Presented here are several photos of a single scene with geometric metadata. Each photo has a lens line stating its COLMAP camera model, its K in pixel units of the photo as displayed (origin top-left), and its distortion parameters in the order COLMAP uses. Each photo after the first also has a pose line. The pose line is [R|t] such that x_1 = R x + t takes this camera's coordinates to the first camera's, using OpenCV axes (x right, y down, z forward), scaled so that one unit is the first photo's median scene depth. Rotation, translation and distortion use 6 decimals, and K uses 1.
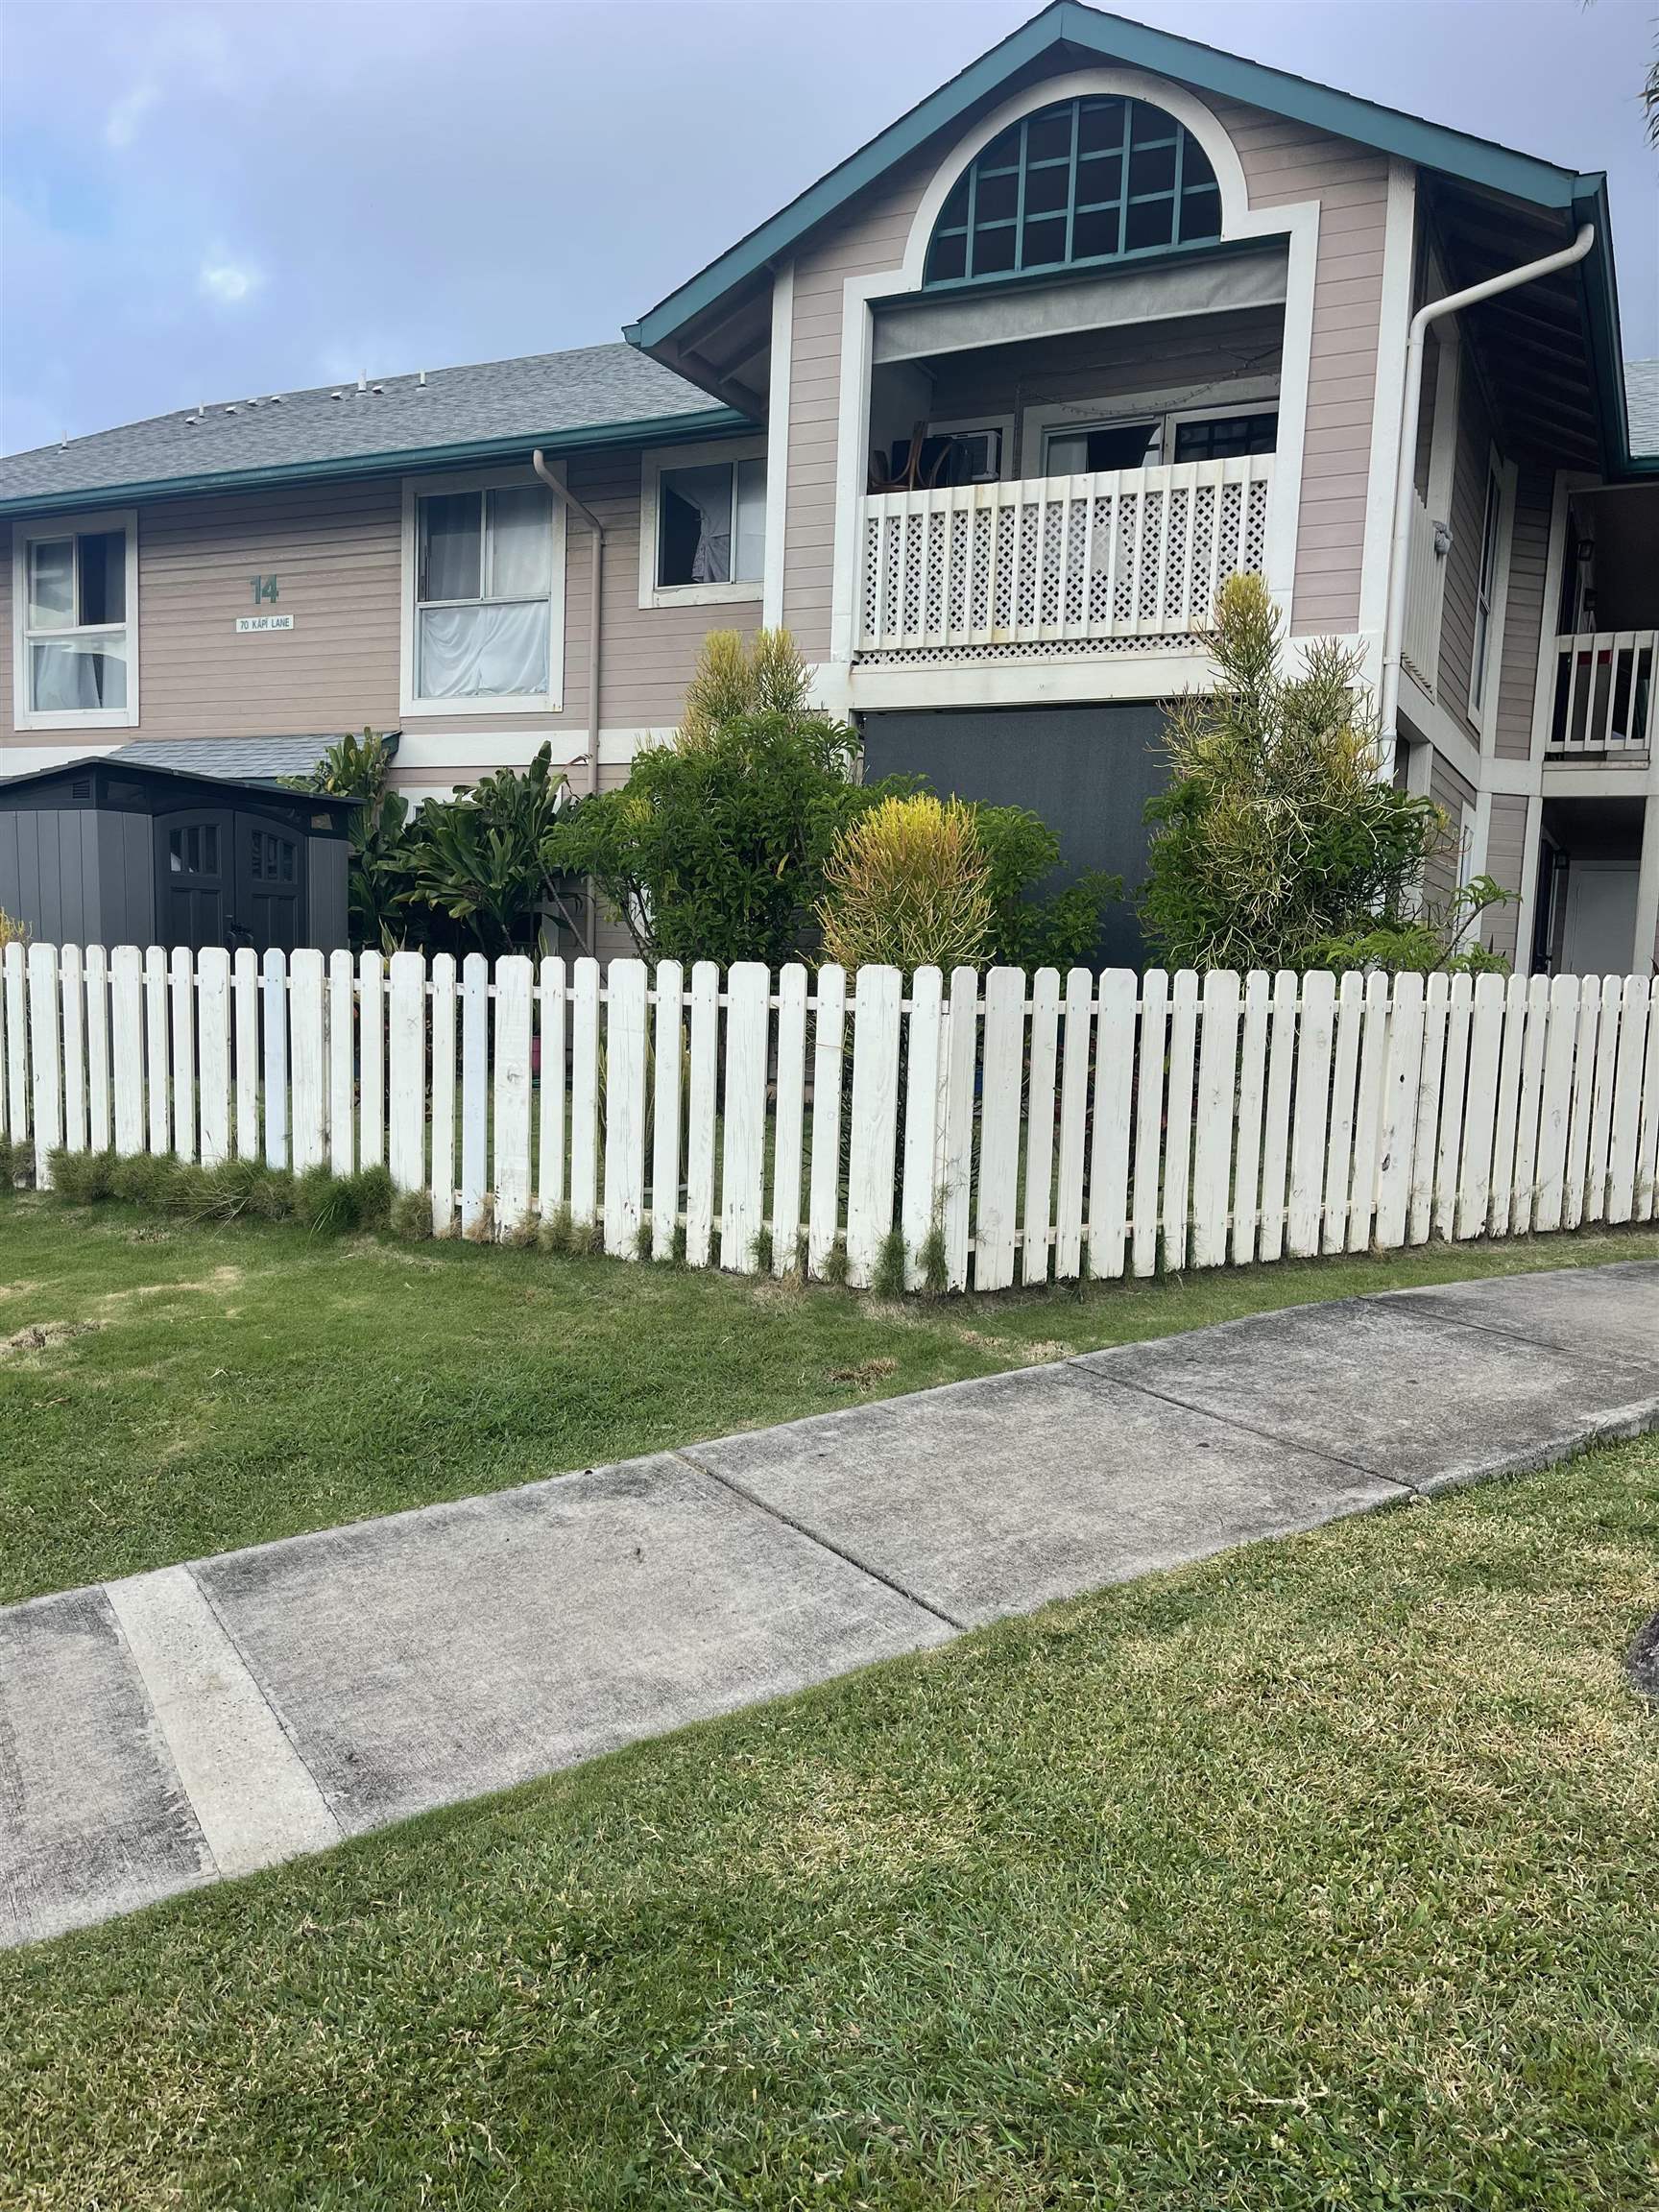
lens RADIAL K [[1620.9, 0, 835.5], [0, 1620.9, 1110.0], [0, 0, 1]] dist [0.040980, -0.022055]
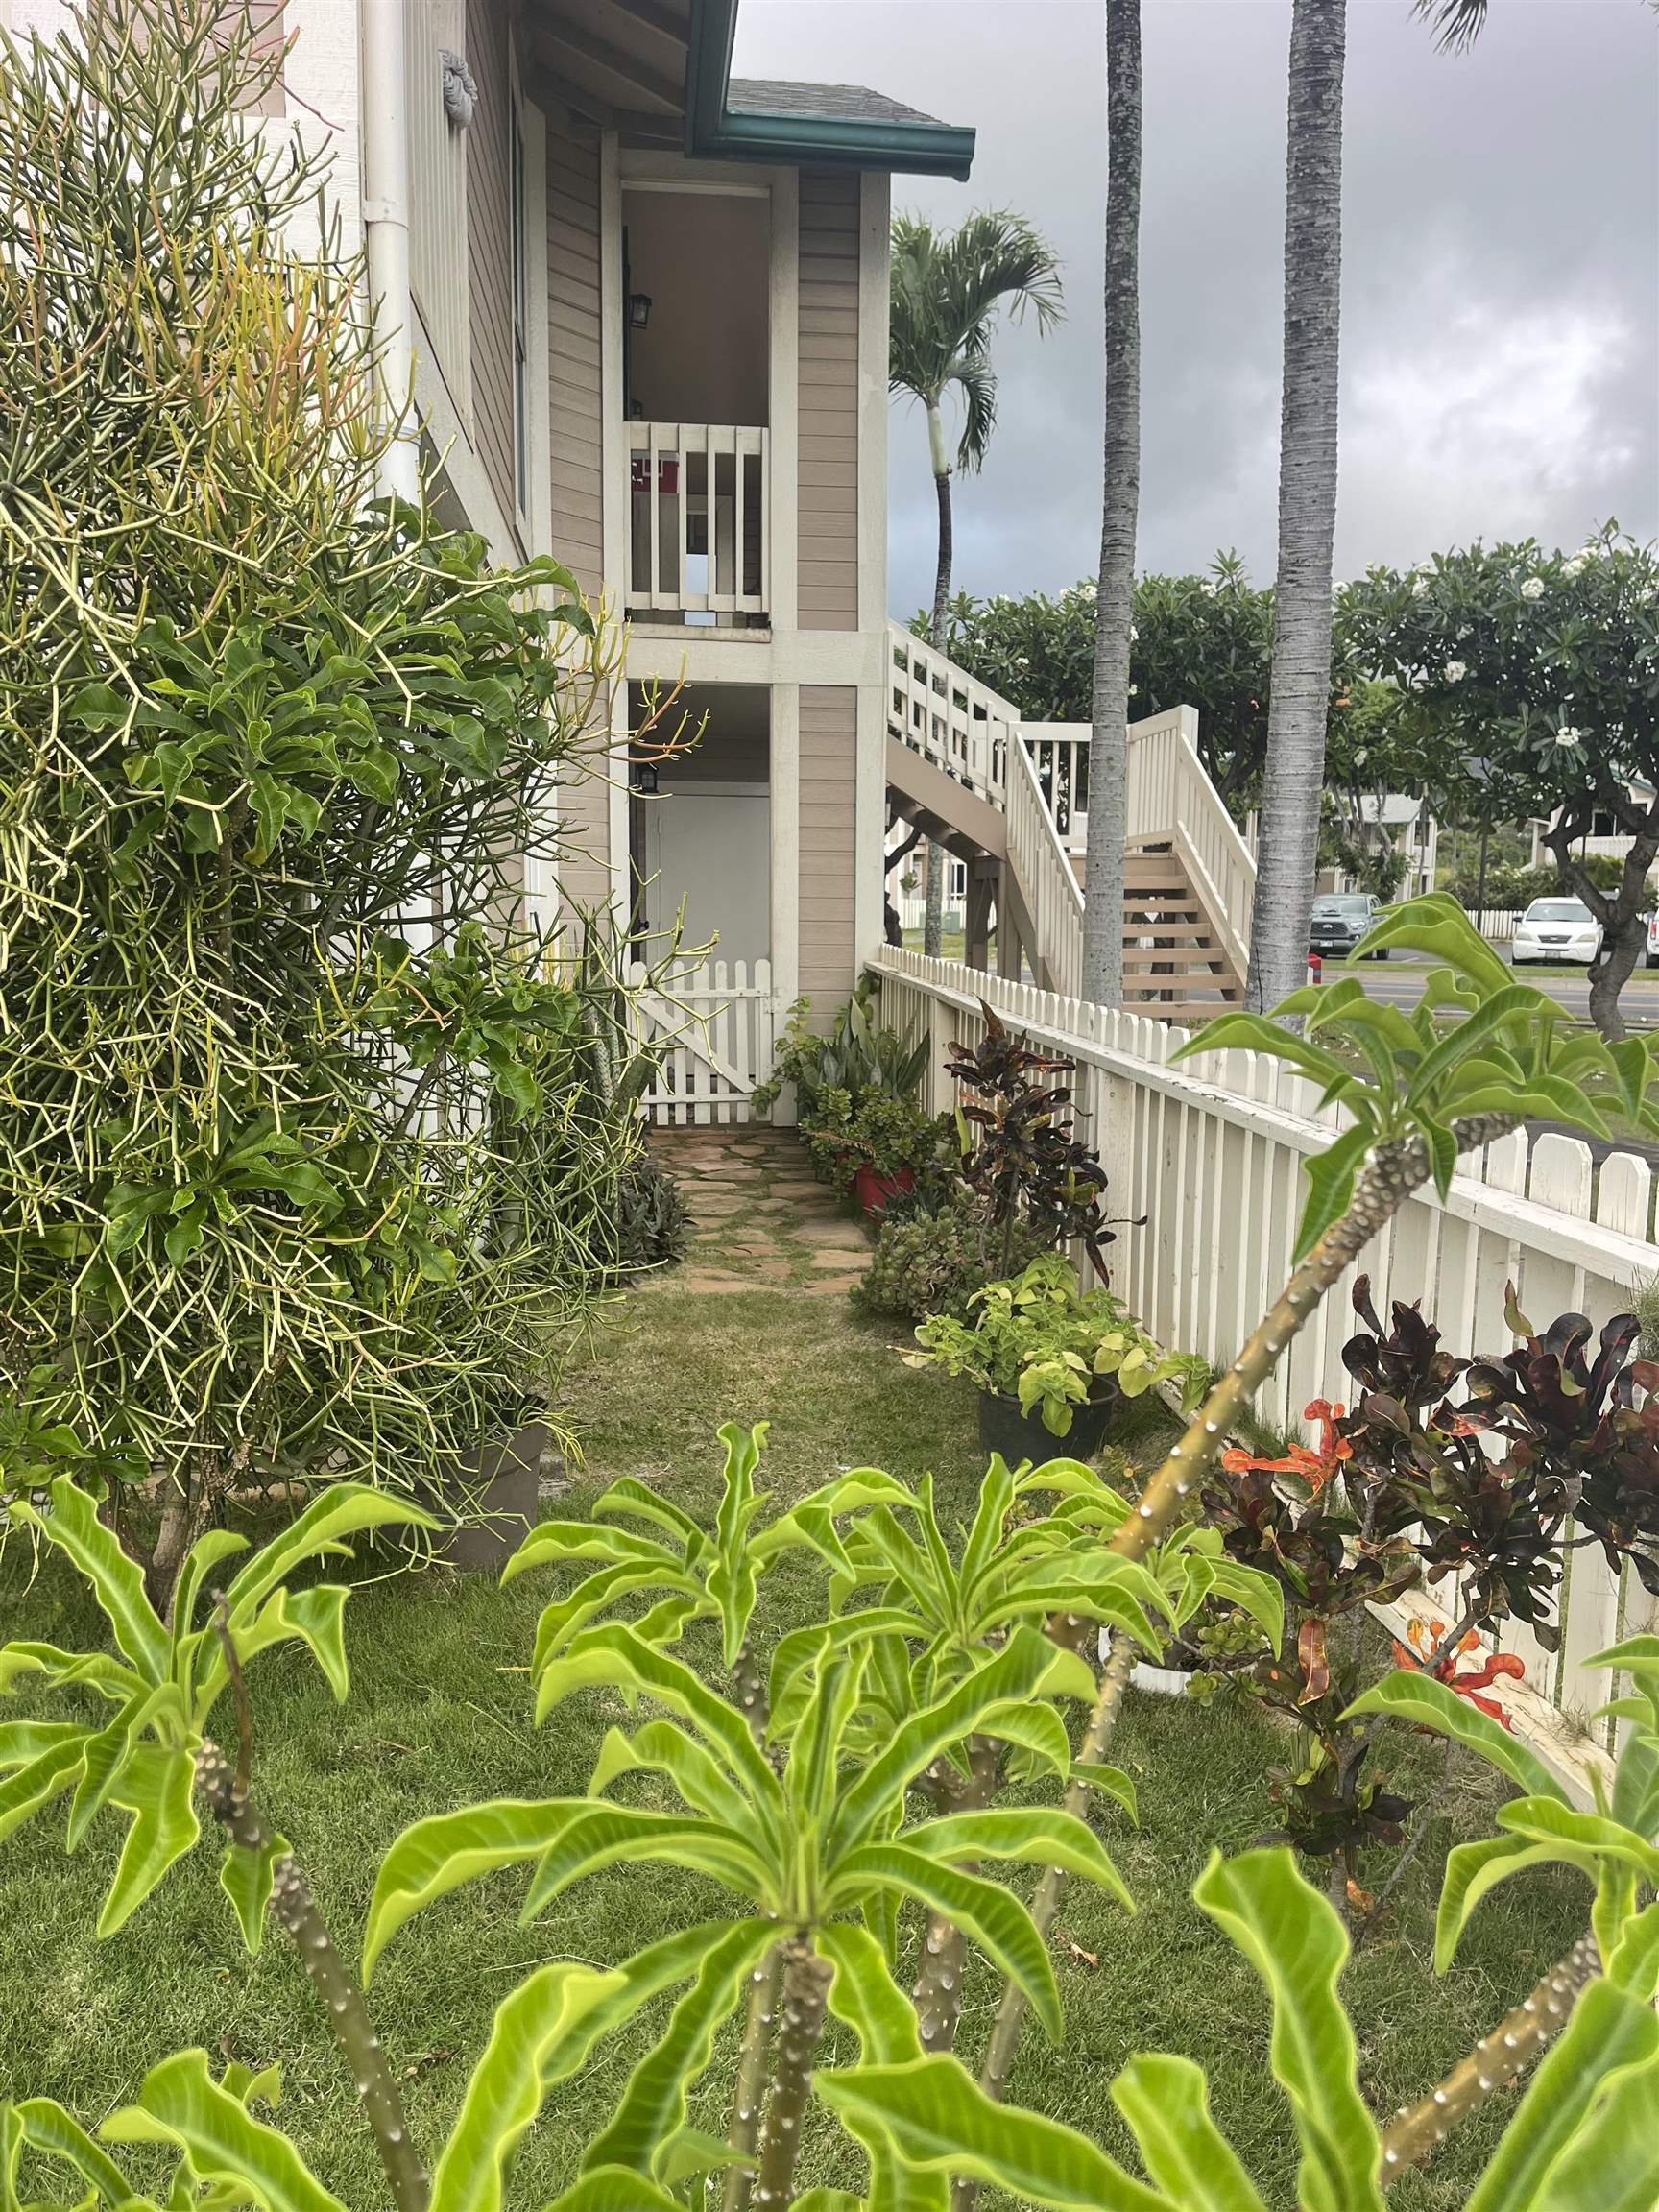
lens RADIAL K [[1620.9, 0, 829.9], [0, 1620.9, 1108.8], [0, 0, 1]] dist [0.040980, -0.022055]
pose [[0.834891, -0.103469, 0.540603, 0.203001], [0.075911, 0.994432, 0.073096, -0.095478], [-0.545156, -0.019989, 0.838096, 0.627374]]
